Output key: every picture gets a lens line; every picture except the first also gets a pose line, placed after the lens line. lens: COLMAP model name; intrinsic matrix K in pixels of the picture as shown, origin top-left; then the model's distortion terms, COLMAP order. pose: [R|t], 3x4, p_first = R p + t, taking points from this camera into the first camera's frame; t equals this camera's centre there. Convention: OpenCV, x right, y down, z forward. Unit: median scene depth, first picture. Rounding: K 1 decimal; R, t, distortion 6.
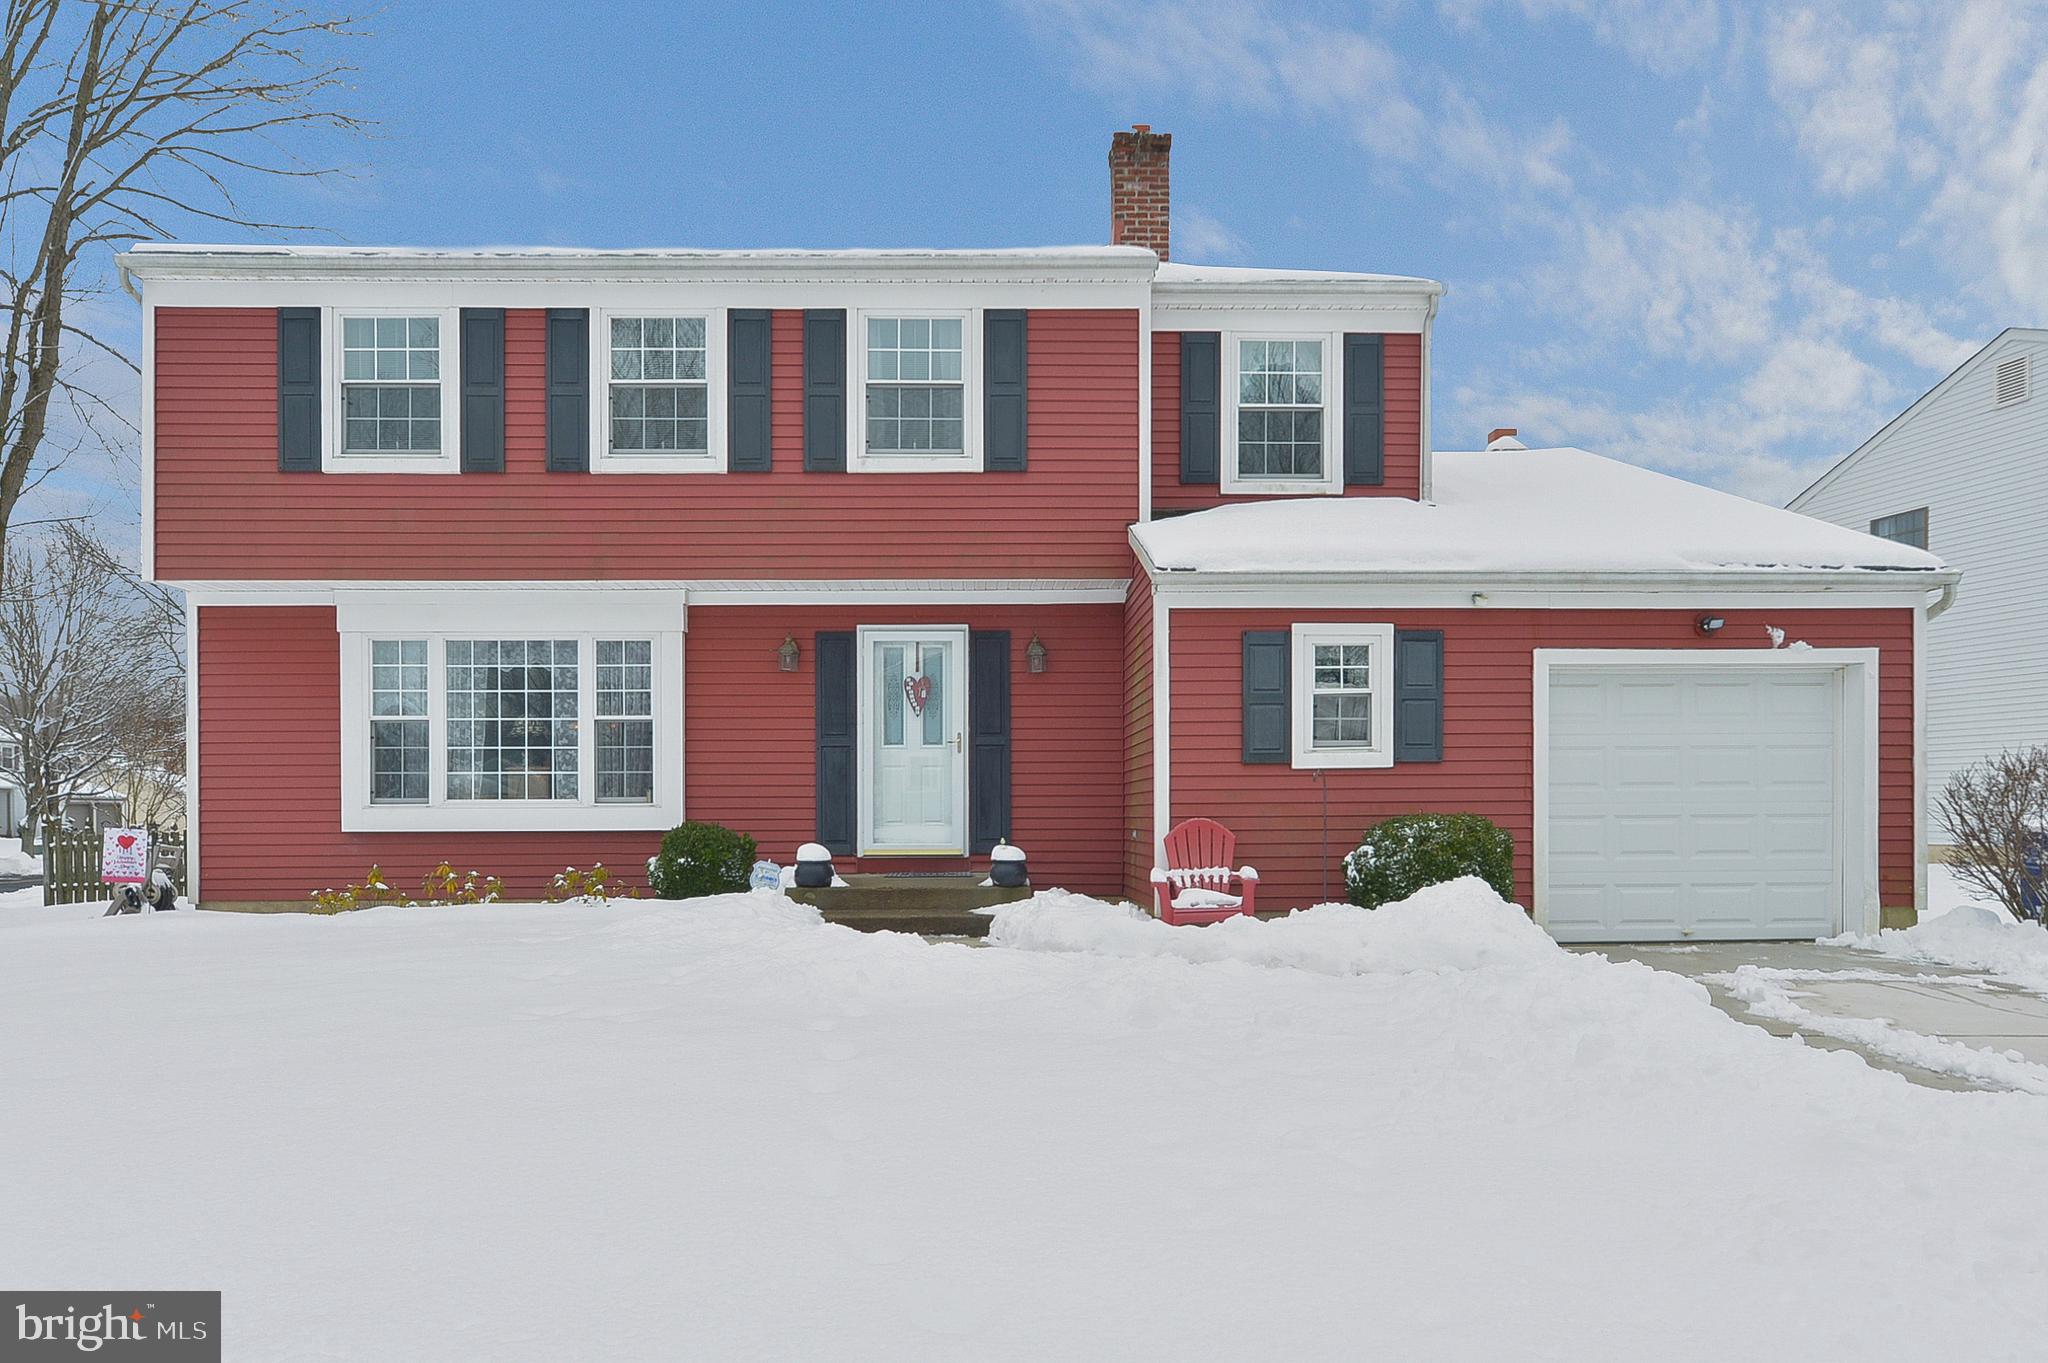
lens RADIAL K [[1377.1, 0, 1020.1], [0, 1377.1, 738.8], [0, 0, 1]] dist [-0.003610, 0.000938]
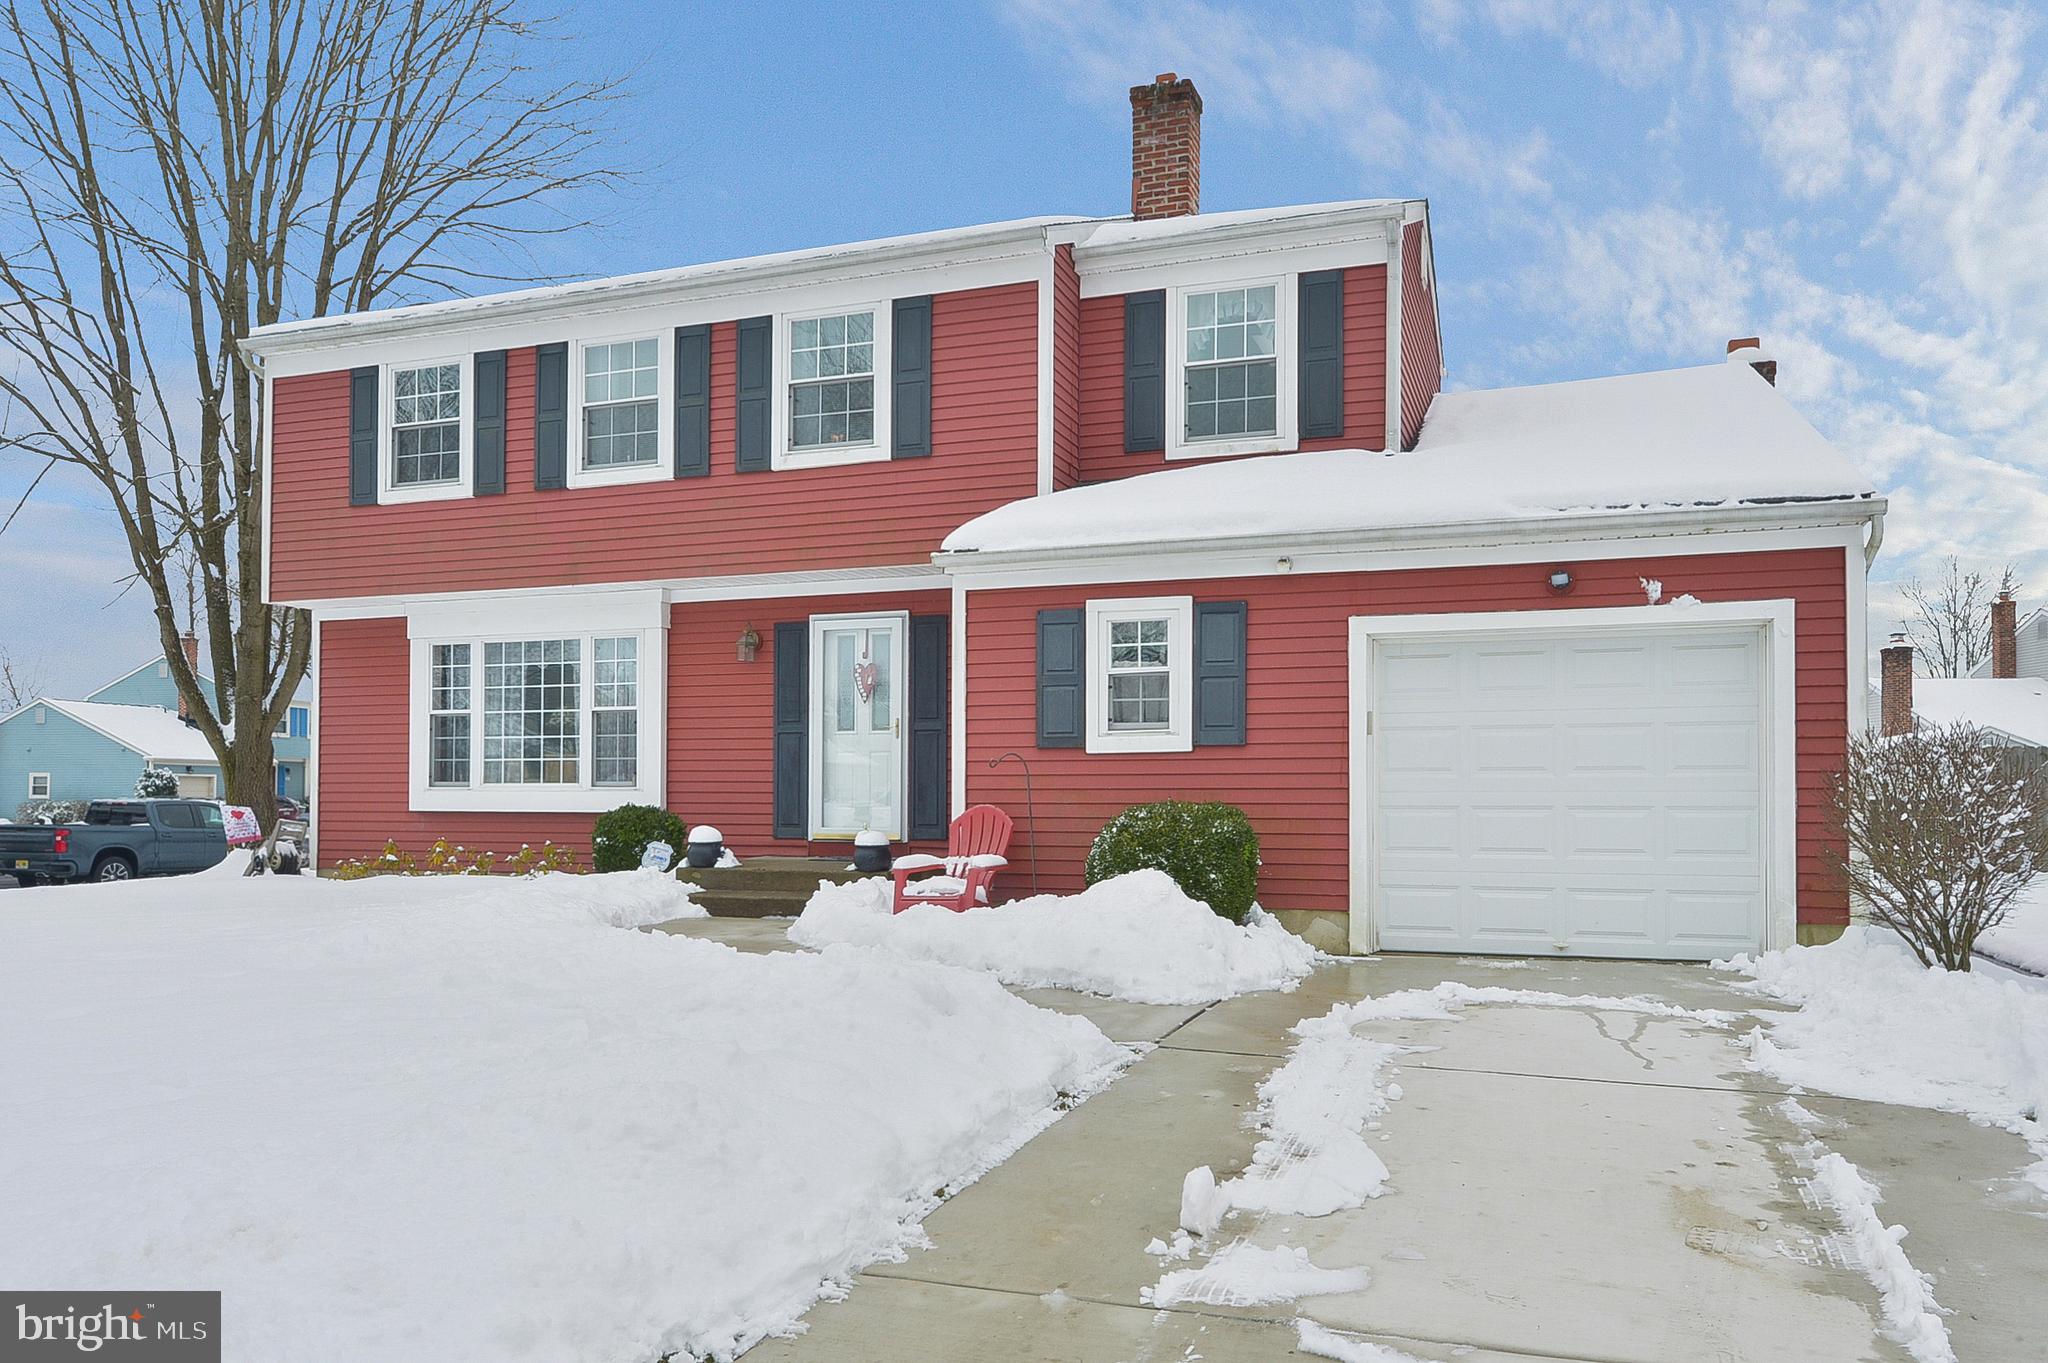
lens RADIAL K [[1473.2, 0, 1024.0], [0, 1473.2, 681.5], [0, 0, 1]] dist [-0.002068, -0.001061]
pose [[0.929377, -0.022253, -0.368462, 0.462104], [0.012877, 0.999528, -0.027887, 0.000068], [0.368908, 0.021173, 0.929225, 0.035526]]
